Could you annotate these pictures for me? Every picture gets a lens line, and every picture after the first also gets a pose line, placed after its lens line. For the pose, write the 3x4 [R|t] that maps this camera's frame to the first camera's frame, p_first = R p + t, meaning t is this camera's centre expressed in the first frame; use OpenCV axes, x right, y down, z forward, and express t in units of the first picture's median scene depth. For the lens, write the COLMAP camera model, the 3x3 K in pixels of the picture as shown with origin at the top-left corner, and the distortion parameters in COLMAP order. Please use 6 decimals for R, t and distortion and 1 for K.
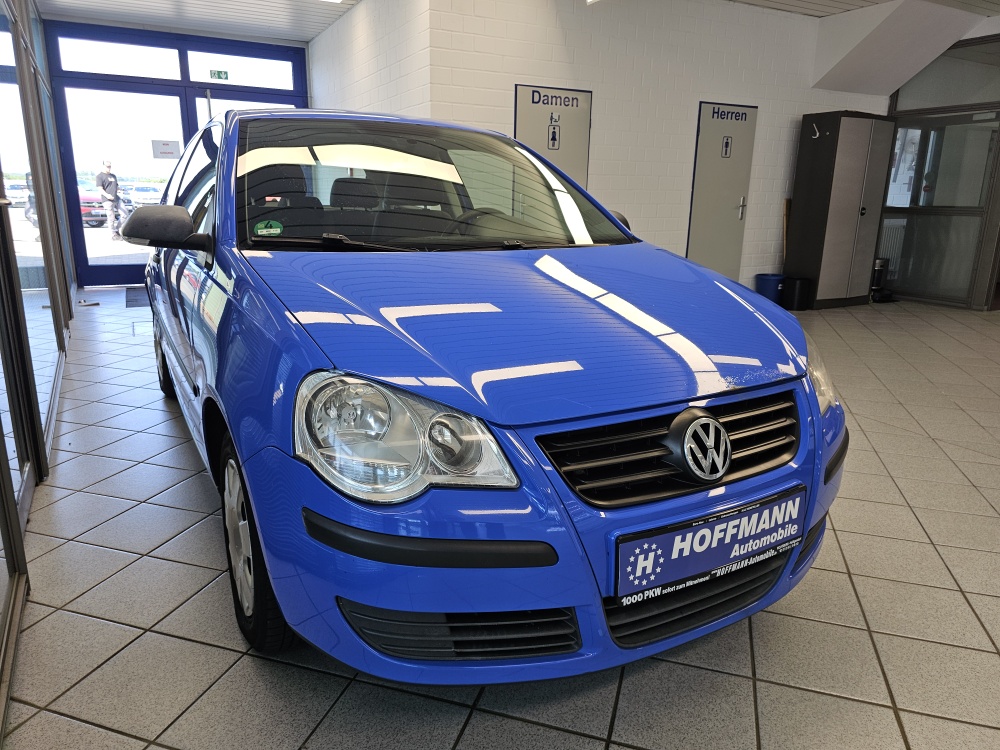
lens RADIAL K [[679.6, 0, 495.1], [0, 679.6, 372.7], [0, 0, 1]] dist [0.054728, -0.058116]
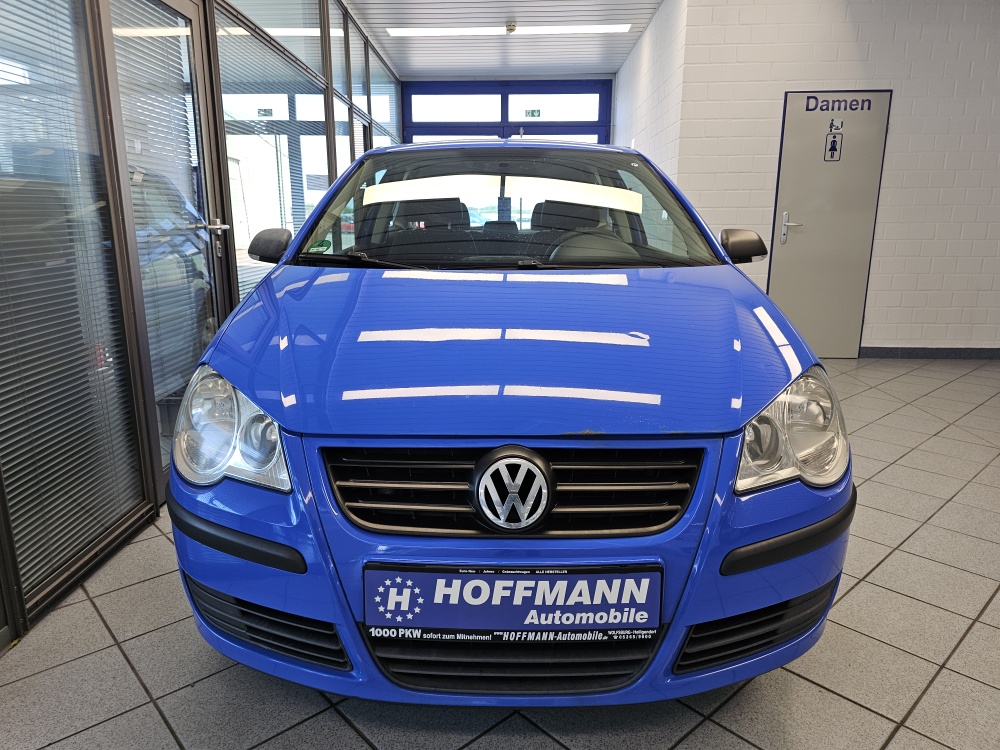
lens RADIAL K [[679.6, 0, 495.5], [0, 679.6, 376.4], [0, 0, 1]] dist [0.054728, -0.058116]
pose [[0.862976, 0.098433, -0.495563, 0.700839], [-0.113259, 0.993565, 0.000121, -0.036476], [0.492386, 0.056022, 0.868572, 0.209684]]
